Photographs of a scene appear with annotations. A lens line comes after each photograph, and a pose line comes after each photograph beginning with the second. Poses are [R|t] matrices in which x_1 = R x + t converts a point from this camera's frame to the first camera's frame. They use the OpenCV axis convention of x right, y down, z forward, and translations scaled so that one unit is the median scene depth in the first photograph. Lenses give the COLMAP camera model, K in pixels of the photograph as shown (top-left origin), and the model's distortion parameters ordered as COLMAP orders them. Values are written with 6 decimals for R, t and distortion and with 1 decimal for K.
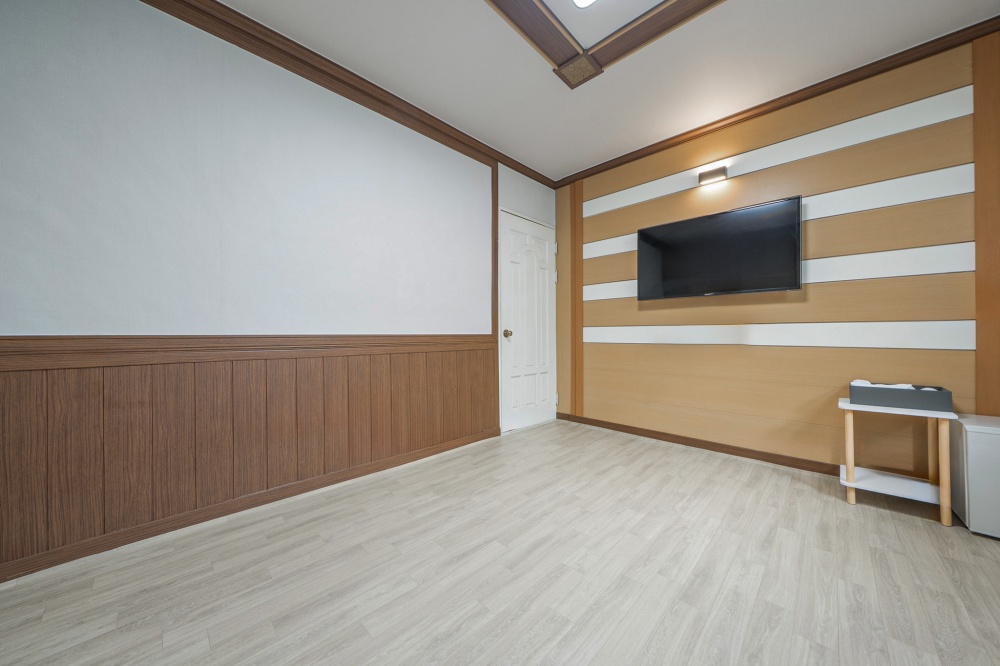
lens RADIAL K [[353.5, 0, 500.0], [0, 353.5, 333.0], [0, 0, 1]] dist [0.000243, -0.000024]
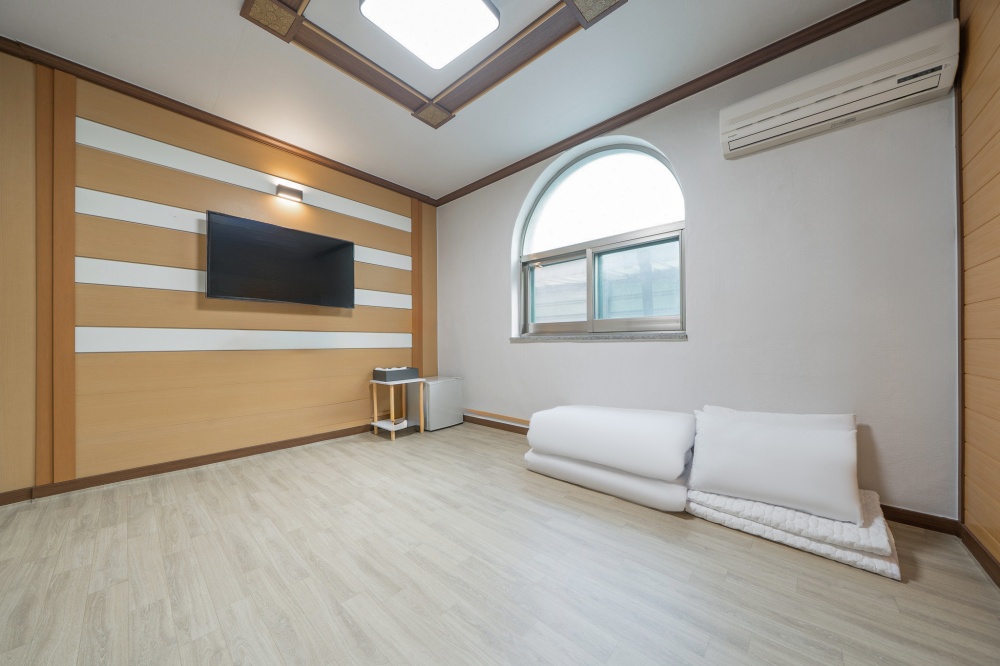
lens RADIAL K [[342.2, 0, 493.1], [0, 342.2, 338.8], [0, 0, 1]] dist [-0.002823, -0.000187]
pose [[-0.039963, 0.008965, 0.999161, -0.558365], [-0.003212, 0.999953, -0.009101, 0.010014], [-0.999196, -0.003573, -0.039932, 0.502786]]
